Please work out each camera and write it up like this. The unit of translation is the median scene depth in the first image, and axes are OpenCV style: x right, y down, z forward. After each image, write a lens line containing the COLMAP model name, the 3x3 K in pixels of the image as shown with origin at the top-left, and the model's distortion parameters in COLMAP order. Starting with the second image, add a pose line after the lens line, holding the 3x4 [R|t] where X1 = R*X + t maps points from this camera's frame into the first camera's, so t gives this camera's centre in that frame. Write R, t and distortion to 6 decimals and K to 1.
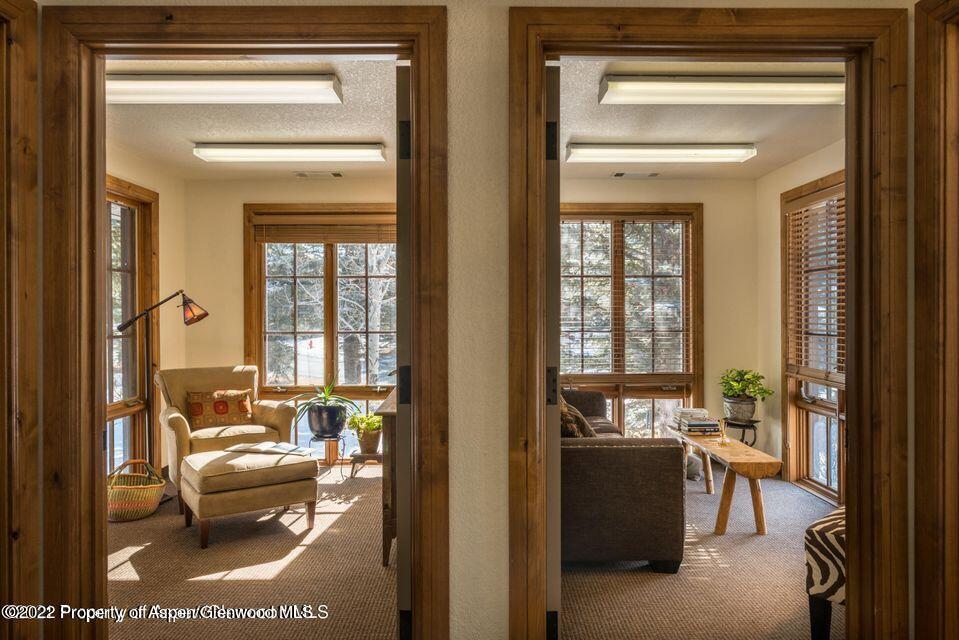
lens RADIAL K [[673.6, 0, 481.5], [0, 673.6, 317.5], [0, 0, 1]] dist [-0.016140, -0.006111]
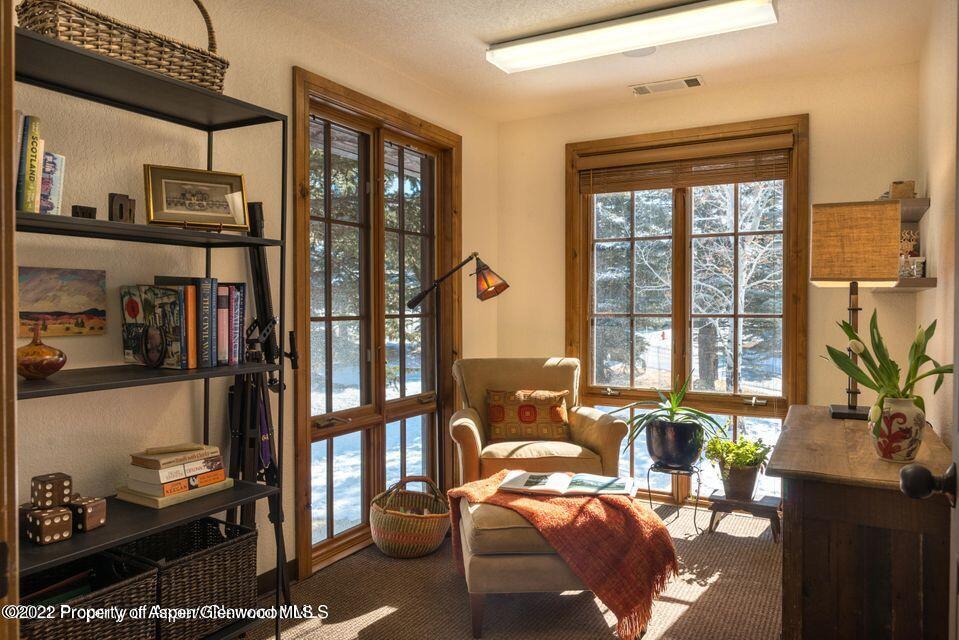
lens RADIAL K [[673.6, 0, 481.5], [0, 673.6, 317.5], [0, 0, 1]] dist [-0.016140, -0.006111]
pose [[0.870825, 0.011603, -0.491457, -0.067415], [-0.005471, 0.999888, 0.013911, 0.017953], [0.491563, -0.009425, 0.870791, 0.317917]]
